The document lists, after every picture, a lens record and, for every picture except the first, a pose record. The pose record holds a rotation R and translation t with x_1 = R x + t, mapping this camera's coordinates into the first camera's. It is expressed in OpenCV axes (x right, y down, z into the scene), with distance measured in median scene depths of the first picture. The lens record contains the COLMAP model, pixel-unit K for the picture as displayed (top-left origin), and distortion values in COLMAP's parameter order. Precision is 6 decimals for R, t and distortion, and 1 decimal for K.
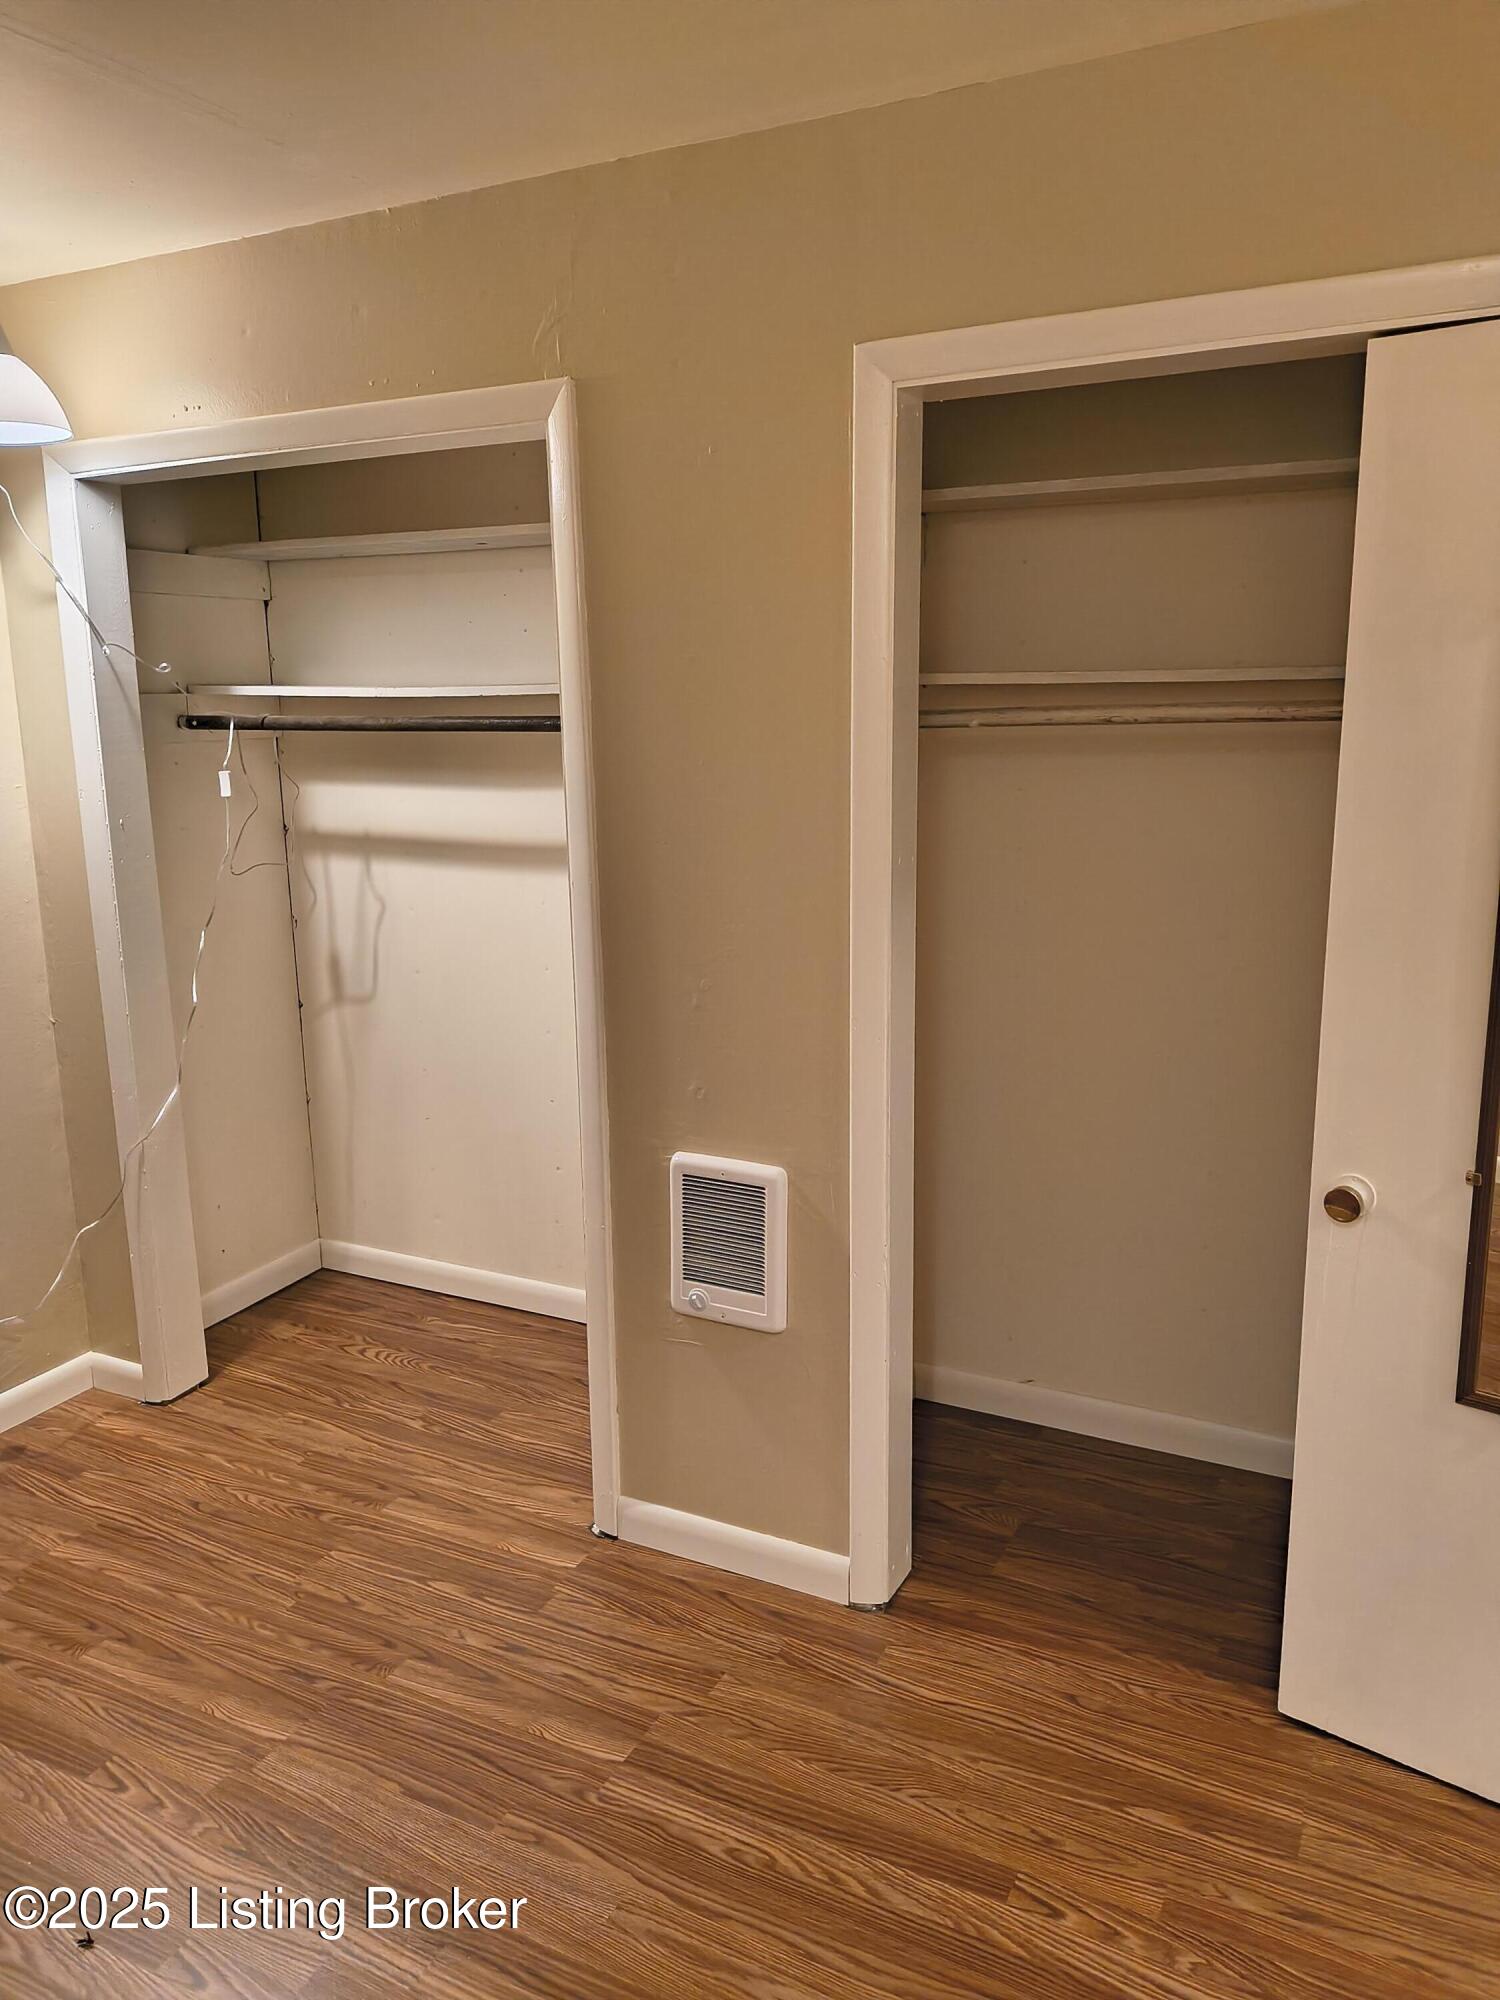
lens RADIAL K [[1461.3, 0, 748.5], [0, 1461.3, 1000.4], [0, 0, 1]] dist [0.001035, -0.007987]
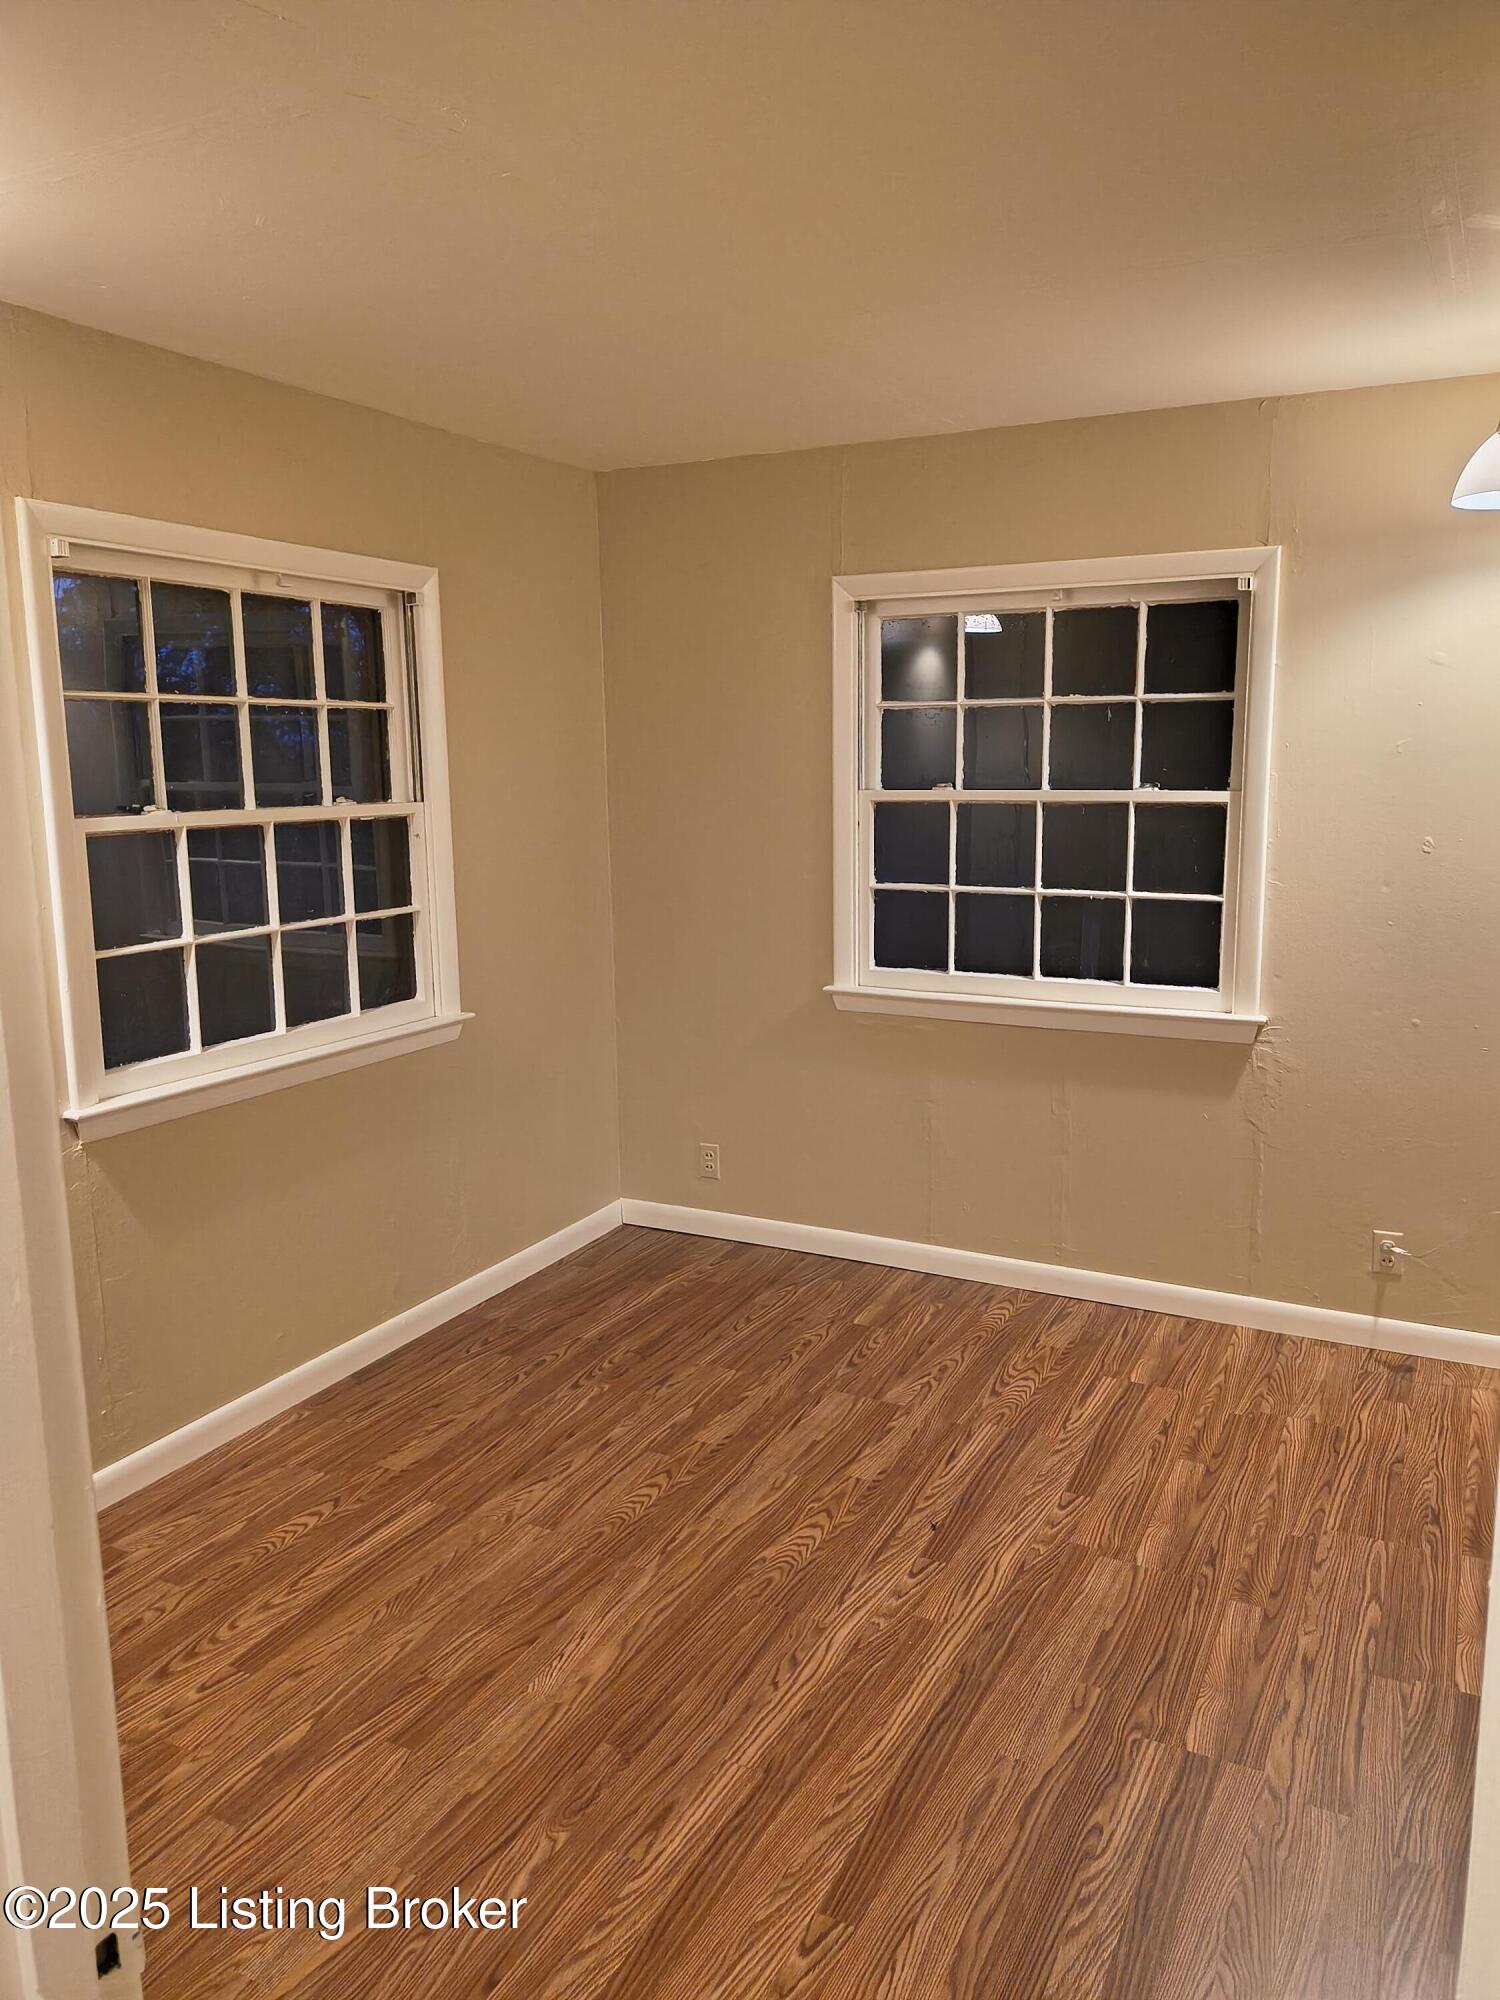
lens RADIAL K [[1461.3, 0, 747.3], [0, 1461.3, 999.8], [0, 0, 1]] dist [0.001035, -0.007987]
pose [[0.000180, 0.196083, -0.980587, 0.857803], [-0.198605, 0.961061, 0.192142, -0.138274], [0.980080, 0.194715, 0.039116, 0.561077]]
